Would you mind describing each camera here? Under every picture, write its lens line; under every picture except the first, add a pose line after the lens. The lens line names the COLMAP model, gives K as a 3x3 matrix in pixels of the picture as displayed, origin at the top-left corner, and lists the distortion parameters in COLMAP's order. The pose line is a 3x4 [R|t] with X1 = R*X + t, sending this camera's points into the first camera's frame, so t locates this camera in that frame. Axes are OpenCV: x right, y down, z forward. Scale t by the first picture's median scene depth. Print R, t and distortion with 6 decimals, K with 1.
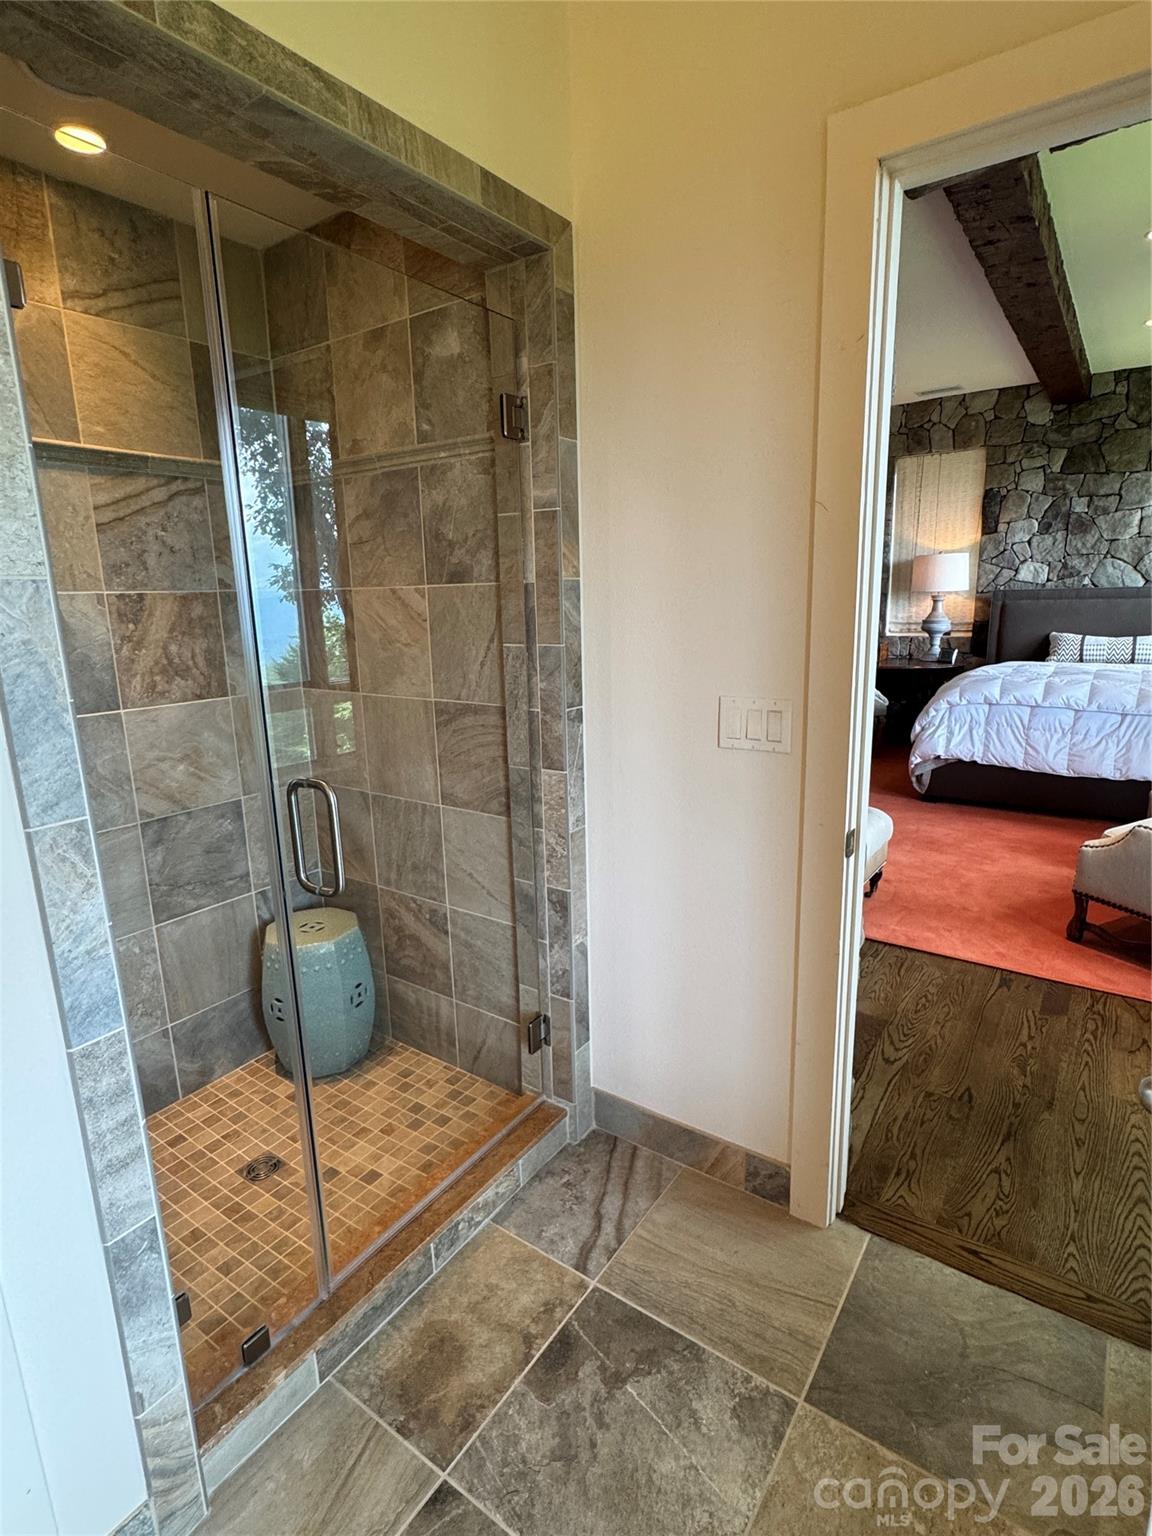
lens RADIAL K [[791.1, 0, 577.1], [0, 791.1, 764.8], [0, 0, 1]] dist [-0.024032, -0.000451]
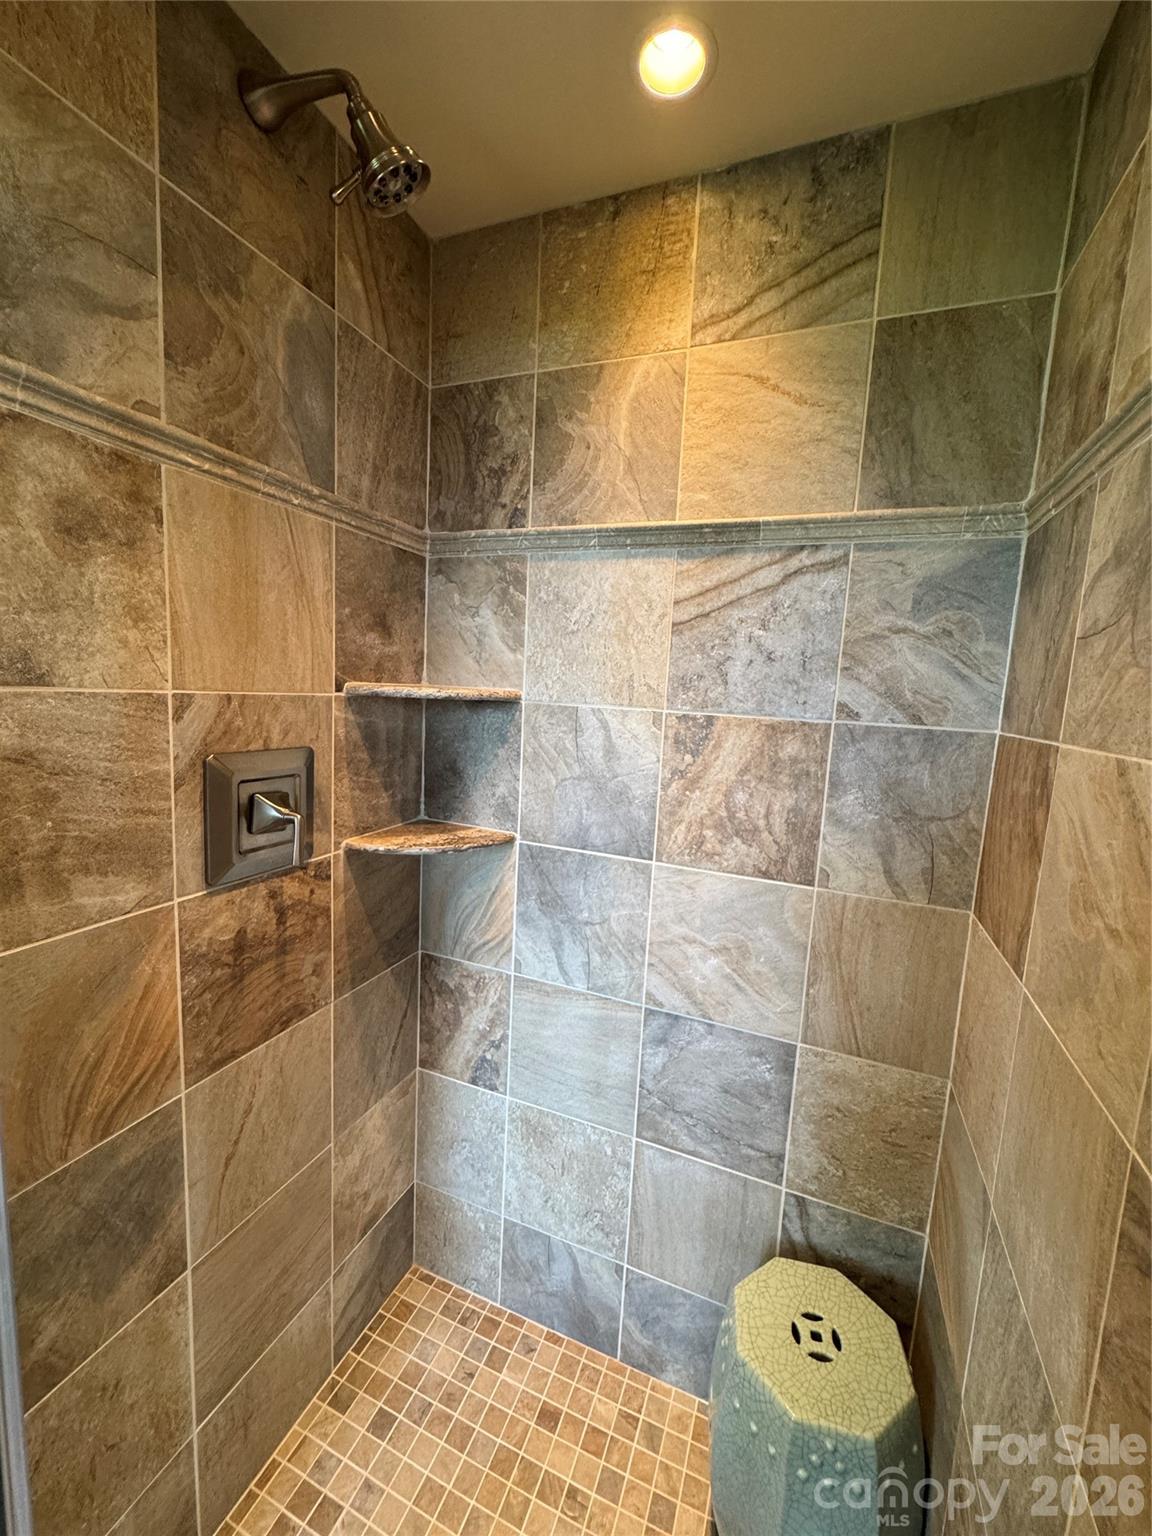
lens RADIAL K [[606.1, 0, 577.0], [0, 606.1, 766.9], [0, 0, 1]] dist [-0.004894, 0.000130]
pose [[0.228768, 0.155594, -0.960966, -0.044115], [-0.258991, 0.961296, 0.093992, -0.201612], [0.938397, 0.227379, 0.260211, 0.779338]]
